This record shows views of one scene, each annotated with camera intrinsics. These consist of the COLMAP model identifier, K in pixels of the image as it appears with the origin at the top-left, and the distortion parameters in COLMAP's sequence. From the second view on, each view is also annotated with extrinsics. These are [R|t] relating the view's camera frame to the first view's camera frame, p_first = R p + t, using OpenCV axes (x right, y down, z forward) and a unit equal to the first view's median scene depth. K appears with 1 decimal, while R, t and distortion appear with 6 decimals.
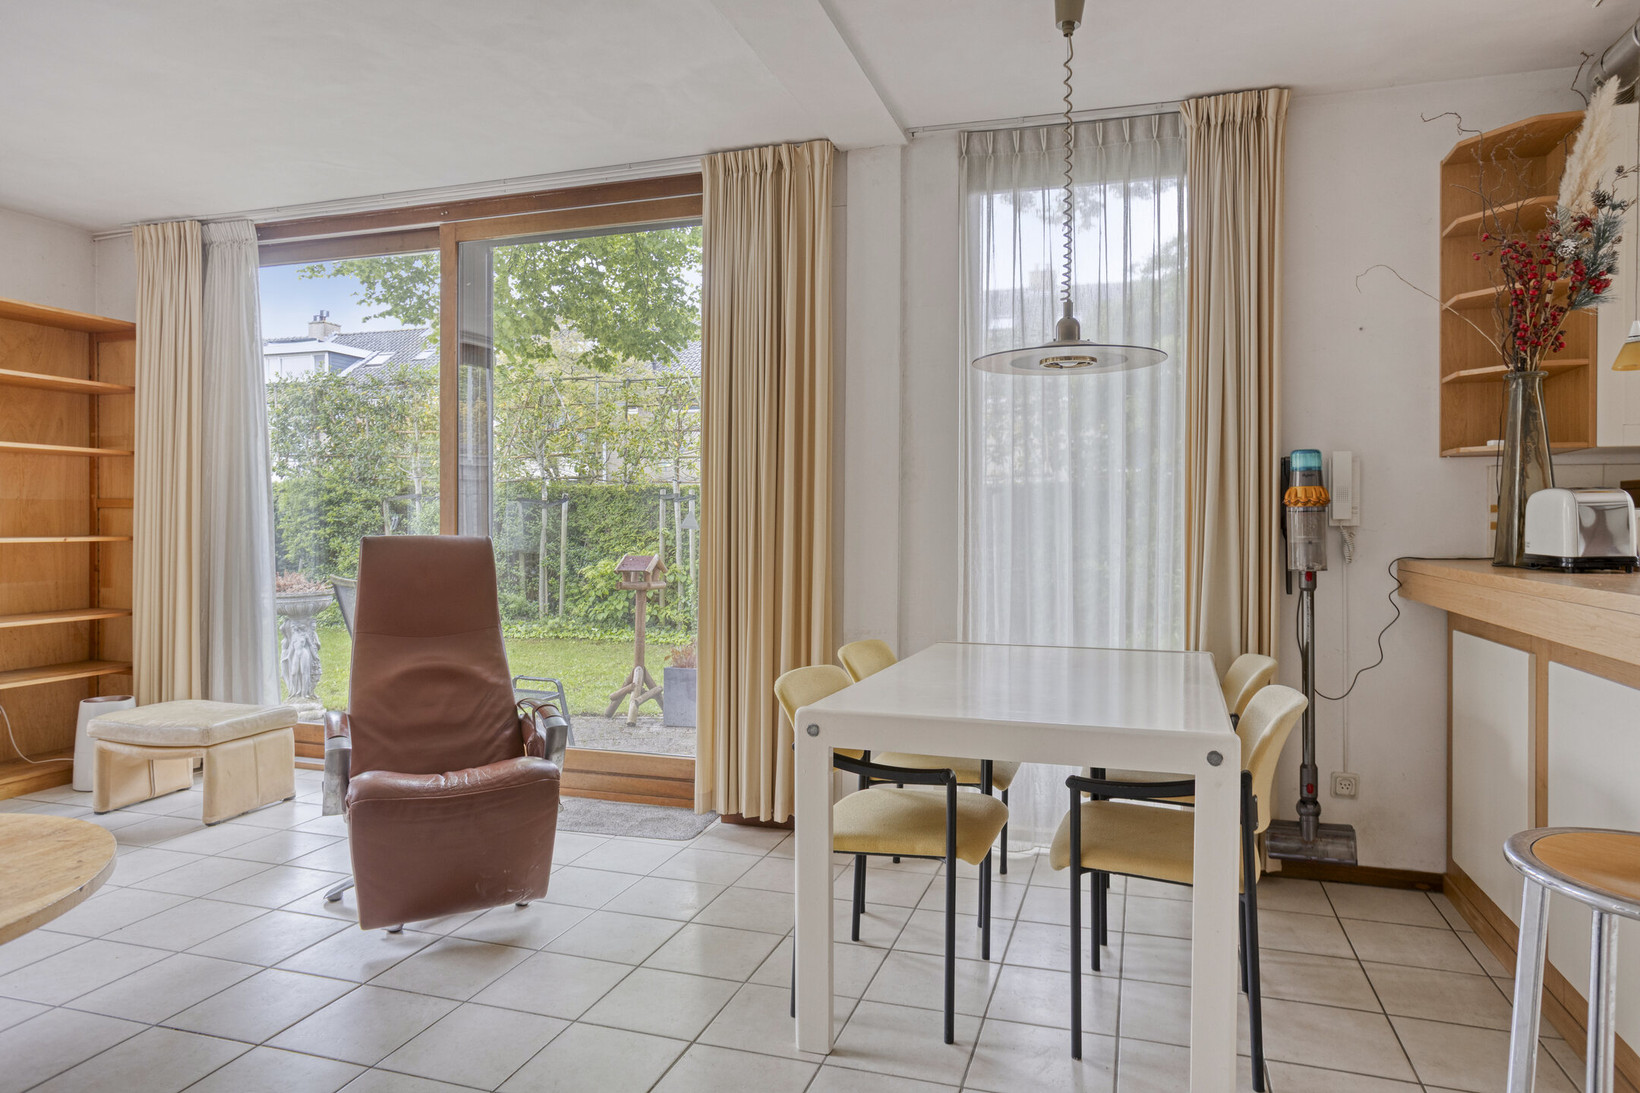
lens RADIAL K [[1000.6, 0, 820.6], [0, 1000.6, 521.0], [0, 0, 1]] dist [-0.026339, 0.049926]
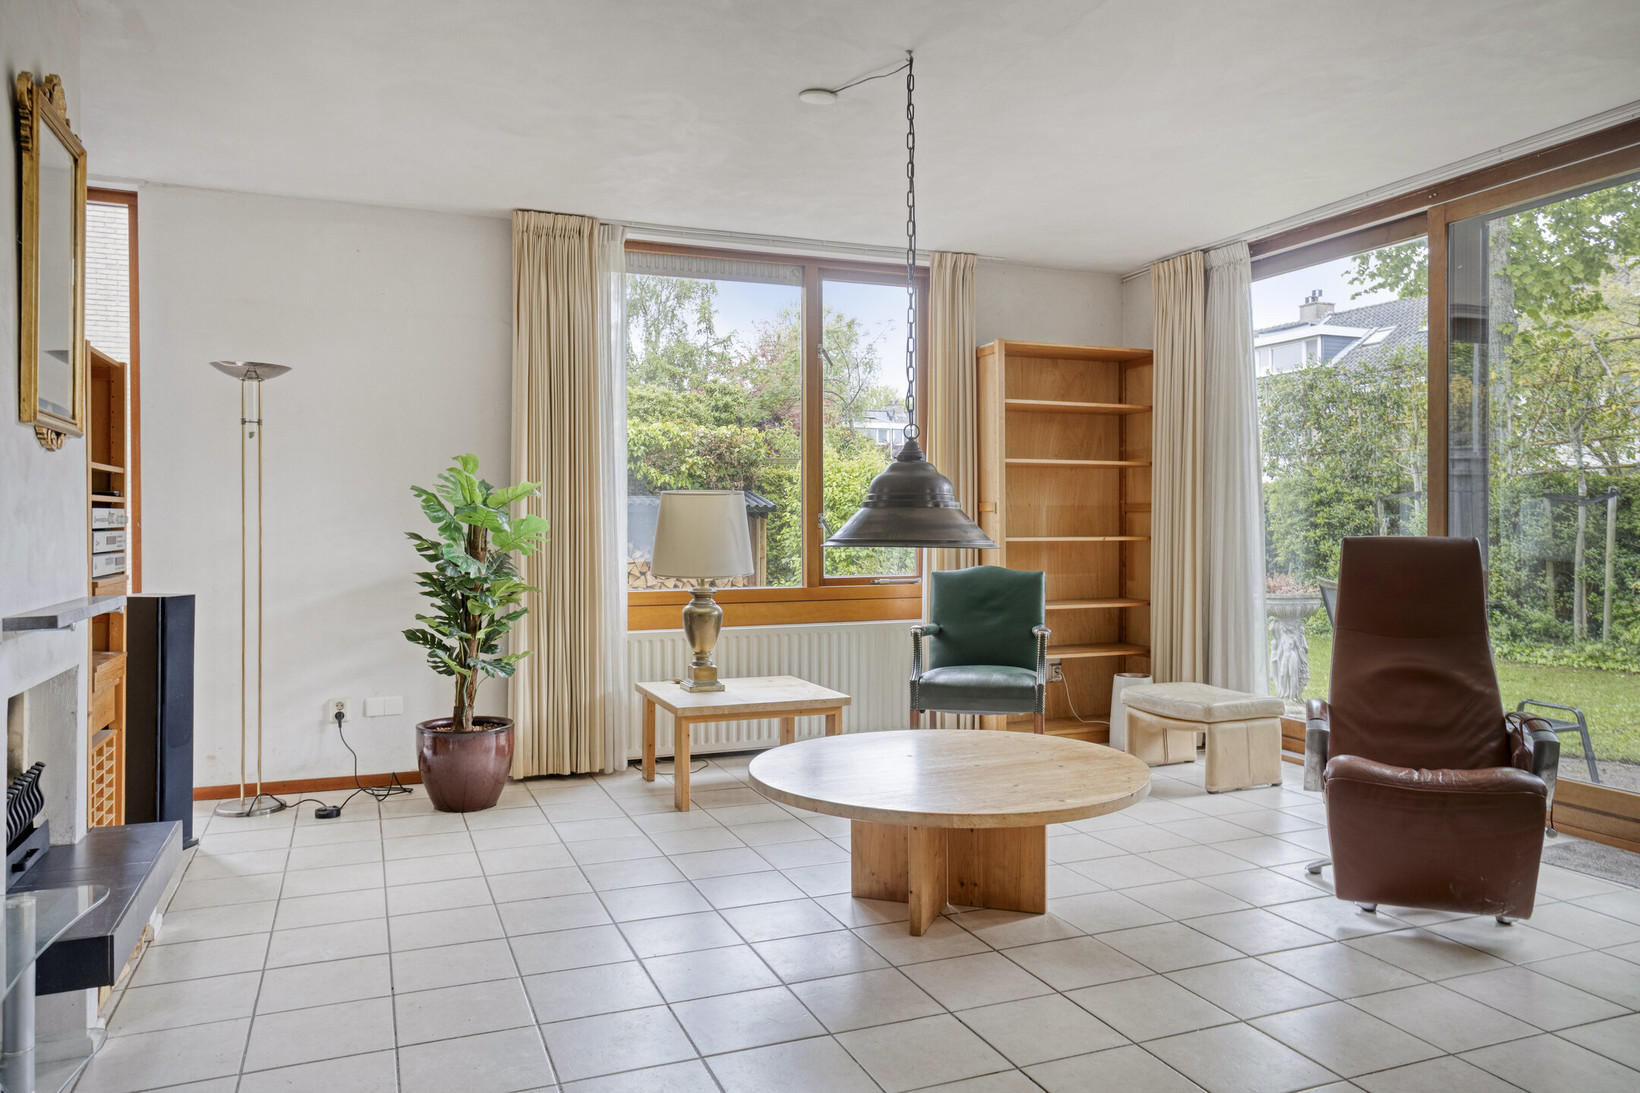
lens RADIAL K [[1142.7, 0, 820.0], [0, 1142.7, 546.5], [0, 0, 1]] dist [-0.051407, 0.047680]
pose [[0.640946, 0.011479, -0.767500, 0.070109], [0.004637, 0.999812, 0.018826, 0.000591], [0.767572, -0.015626, 0.640772, -0.126652]]
